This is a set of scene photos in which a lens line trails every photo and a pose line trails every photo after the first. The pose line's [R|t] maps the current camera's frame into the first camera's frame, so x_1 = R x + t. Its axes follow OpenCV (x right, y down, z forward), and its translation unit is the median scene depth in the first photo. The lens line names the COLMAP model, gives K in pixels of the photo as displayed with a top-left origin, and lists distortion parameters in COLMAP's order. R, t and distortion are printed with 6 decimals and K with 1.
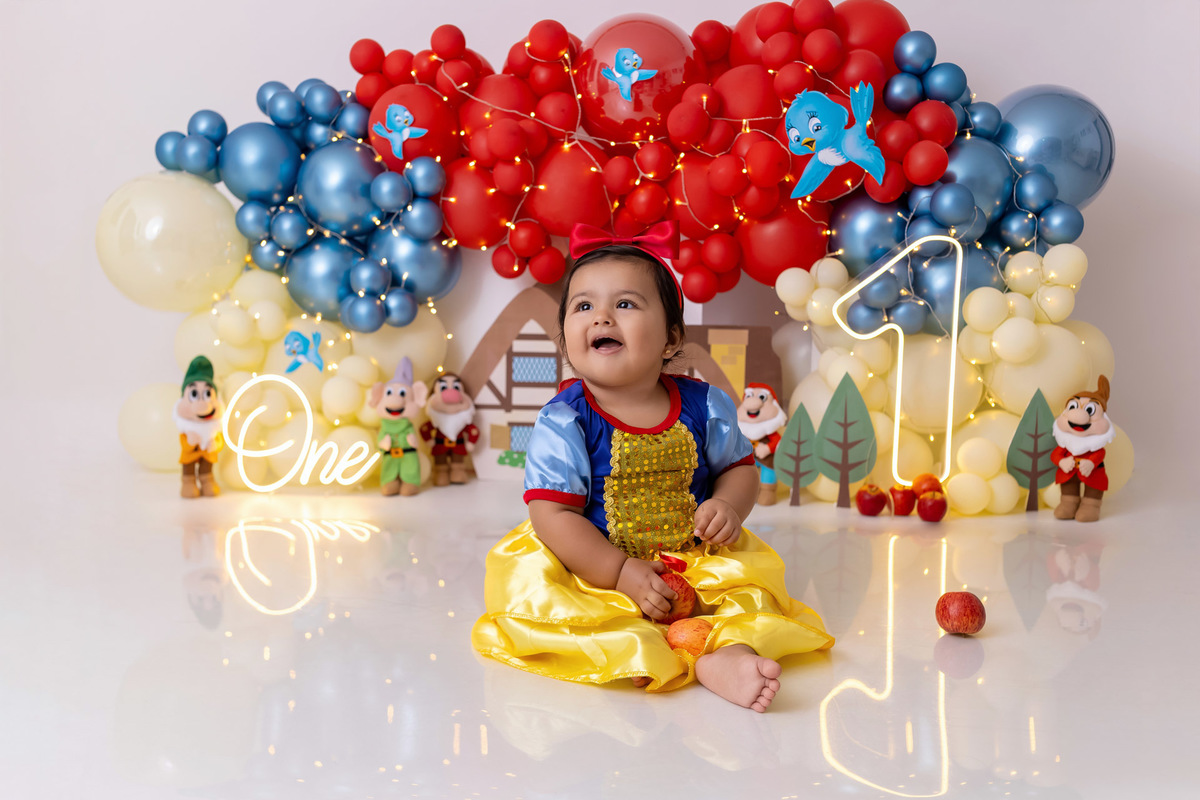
lens RADIAL K [[1186.7, 0, 587.7], [0, 1186.7, 423.2], [0, 0, 1]] dist [-0.001903, 0.003618]
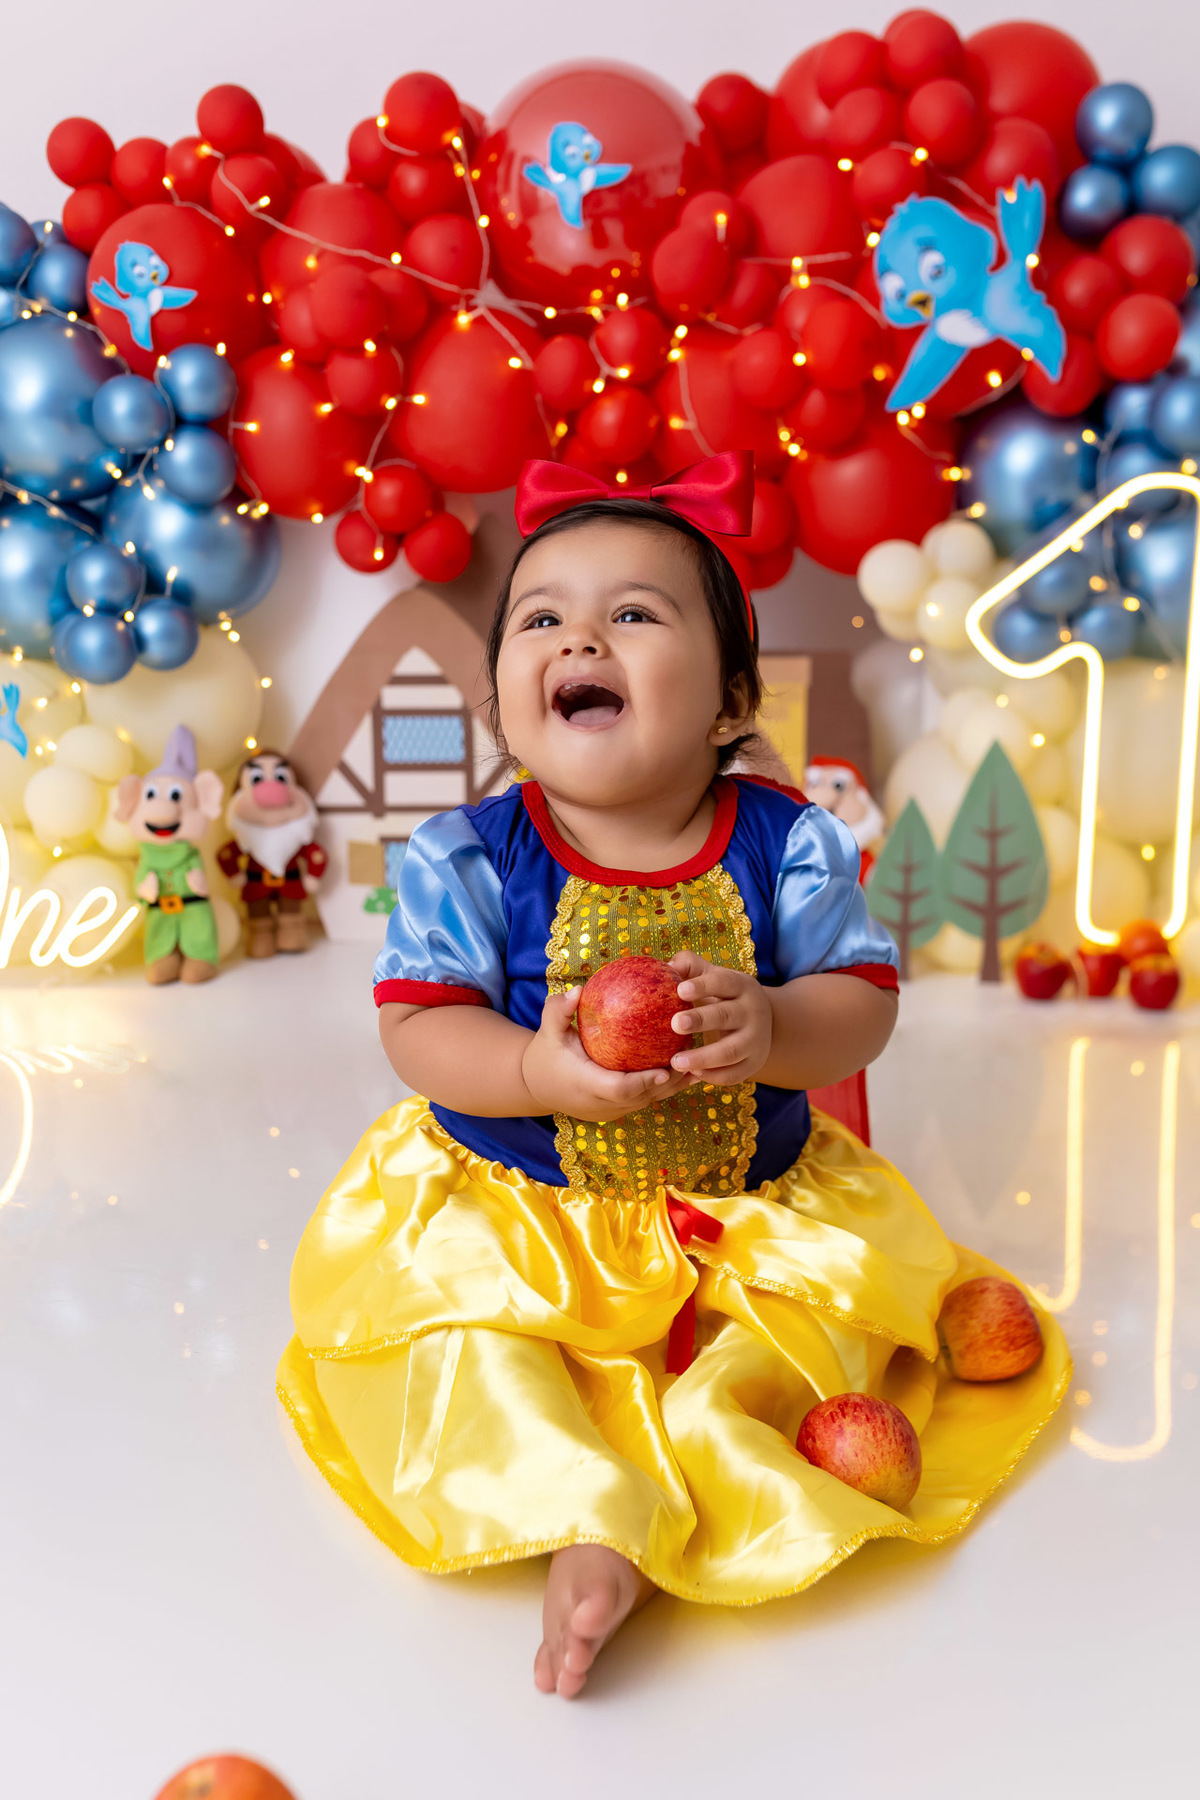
lens RADIAL K [[1780.1, 0, 623.0], [0, 1780.1, 929.5], [0, 0, 1]] dist [-0.001903, 0.003618]
pose [[0.998914, -0.031321, 0.034504, 0.017350], [0.027973, 0.995220, 0.093568, -0.034470], [-0.037270, -0.092502, 0.995015, 0.180745]]
